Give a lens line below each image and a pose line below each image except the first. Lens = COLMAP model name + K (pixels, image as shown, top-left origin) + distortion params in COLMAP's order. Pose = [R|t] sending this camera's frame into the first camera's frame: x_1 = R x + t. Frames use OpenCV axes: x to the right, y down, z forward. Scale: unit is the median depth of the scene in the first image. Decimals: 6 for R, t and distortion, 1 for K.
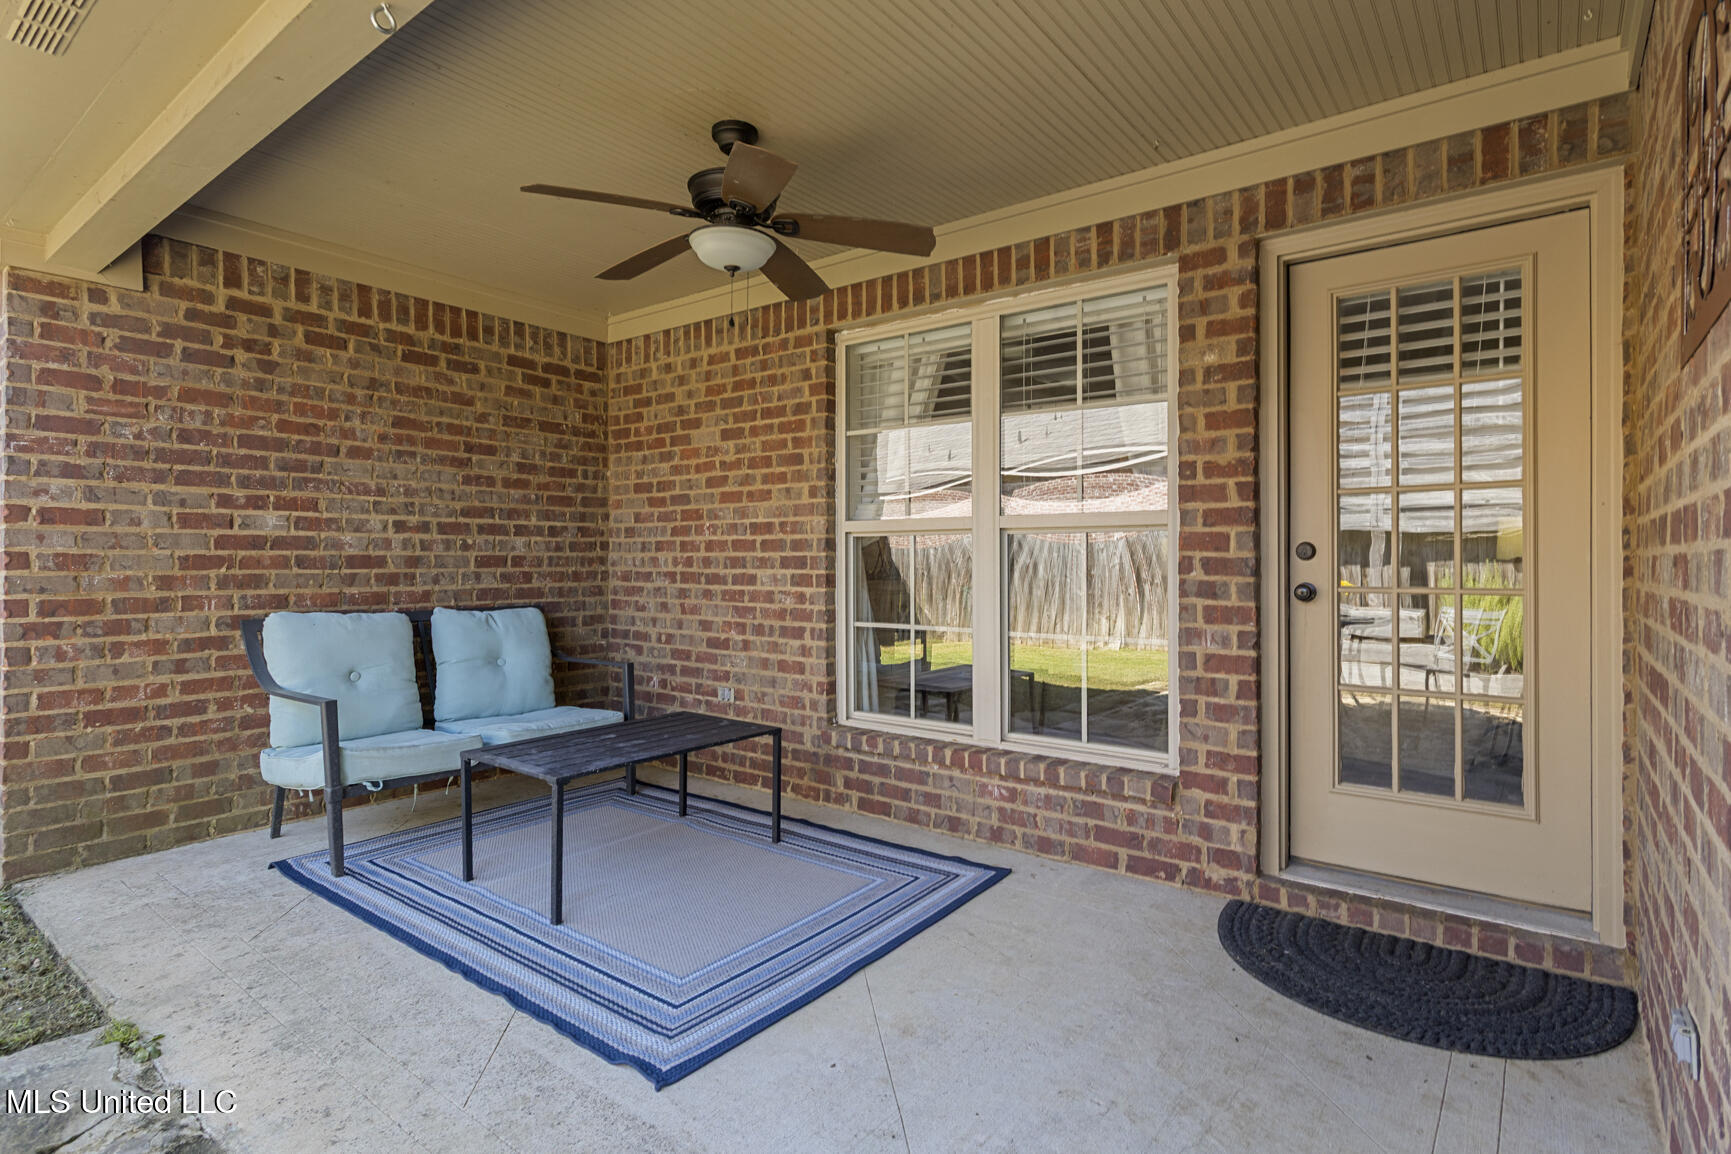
lens RADIAL K [[863.0, 0, 865.5], [0, 863.0, 577.0], [0, 0, 1]] dist [-0.000253, -0.000032]
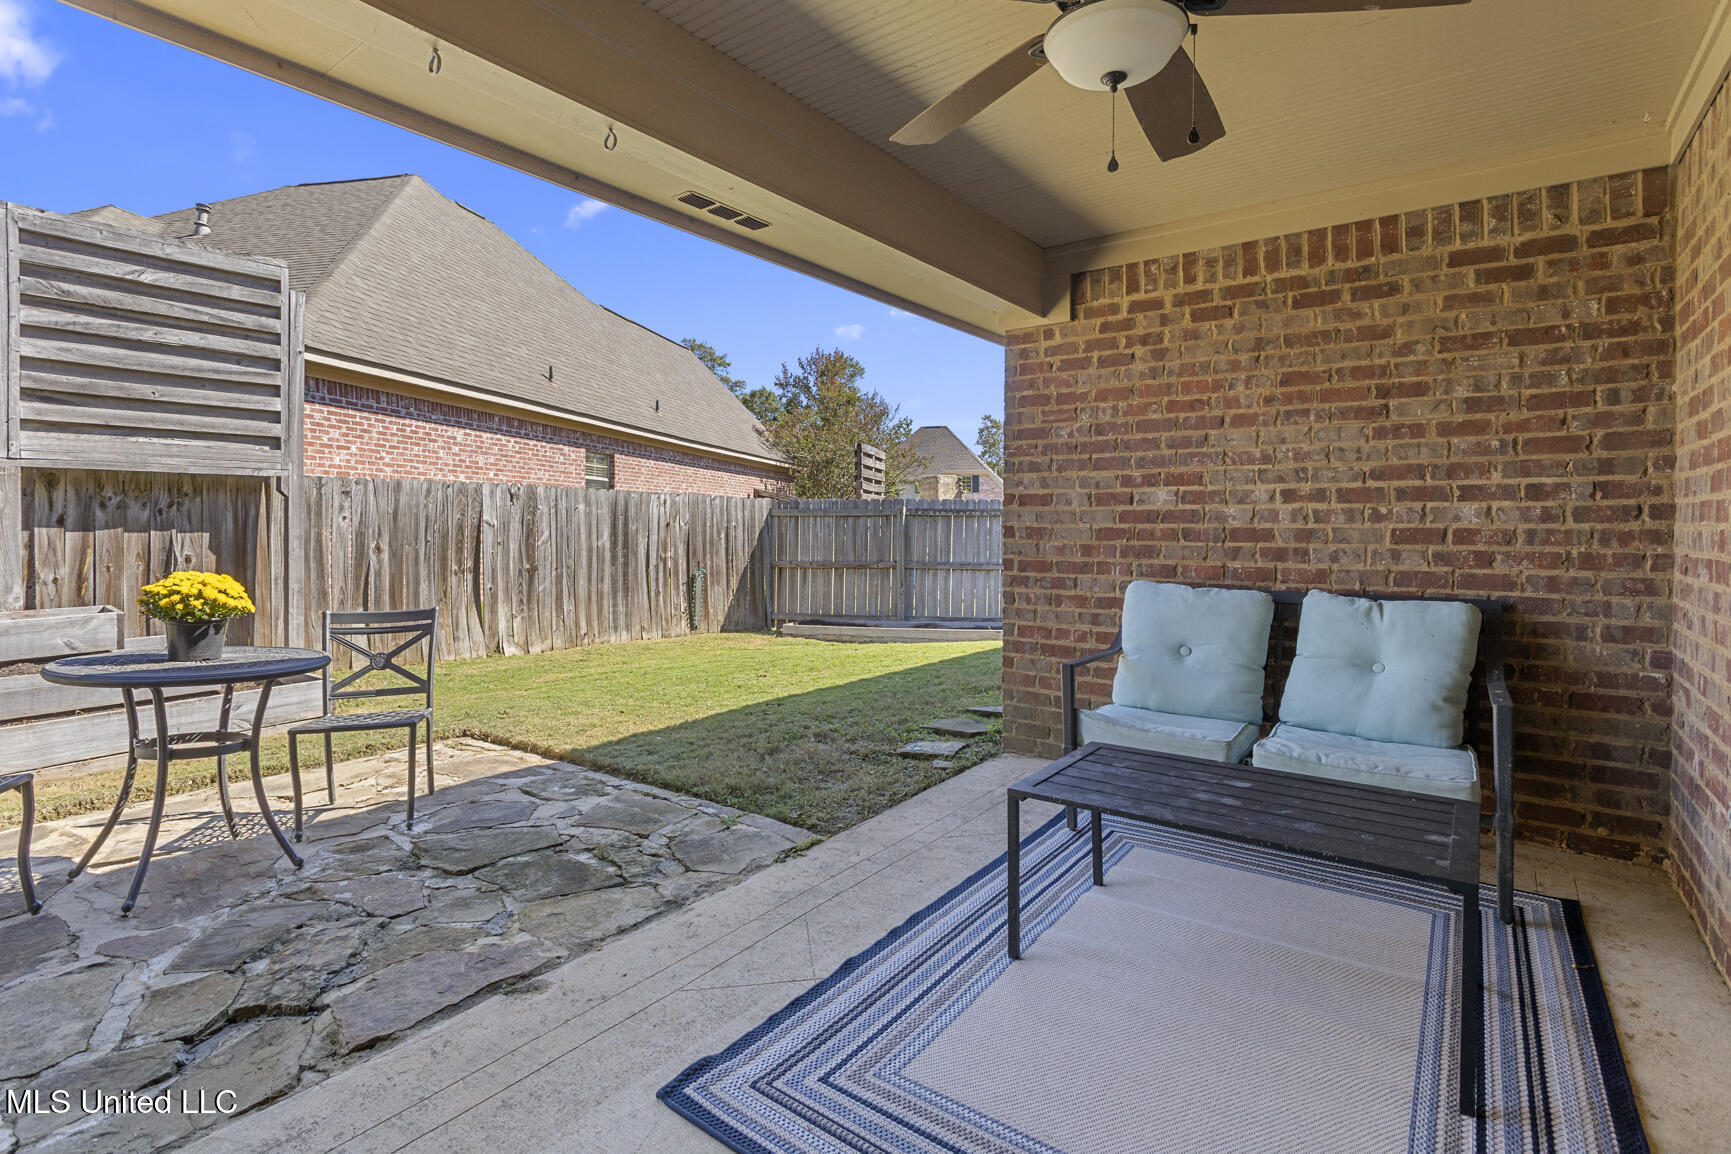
lens RADIAL K [[826.0, 0, 863.1], [0, 826.0, 536.7], [0, 0, 1]] dist [0.000378, 0.000264]
pose [[0.020278, 0.013899, -0.999698, 0.321730], [-0.021668, 0.999675, 0.013459, -0.019178], [0.999560, 0.021389, 0.020573, 0.572628]]
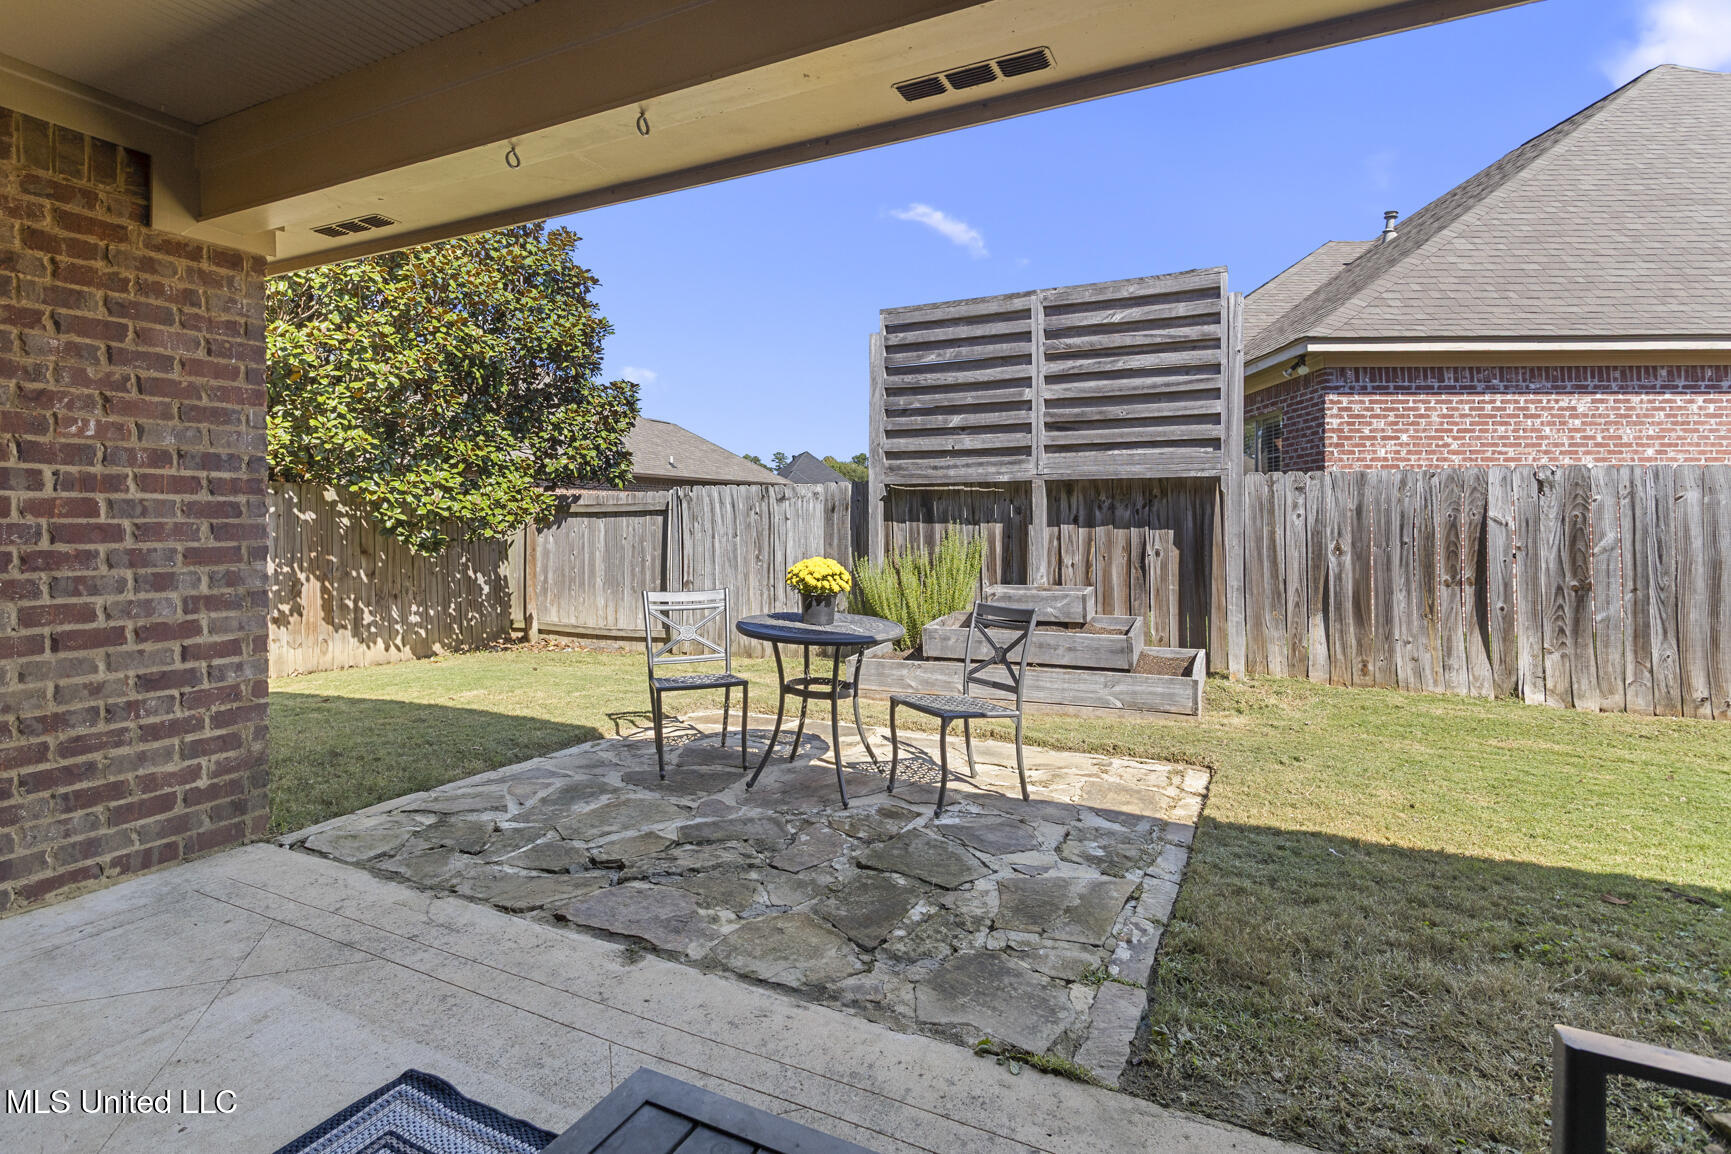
lens RADIAL K [[843.3, 0, 863.3], [0, 843.3, 523.3], [0, 0, 1]] dist [-0.000065, 0.000240]
pose [[-0.979281, -0.001364, -0.202501, -0.263064], [-0.005946, 0.999740, 0.022019, -0.028176], [0.202419, 0.022767, -0.979034, 0.976489]]
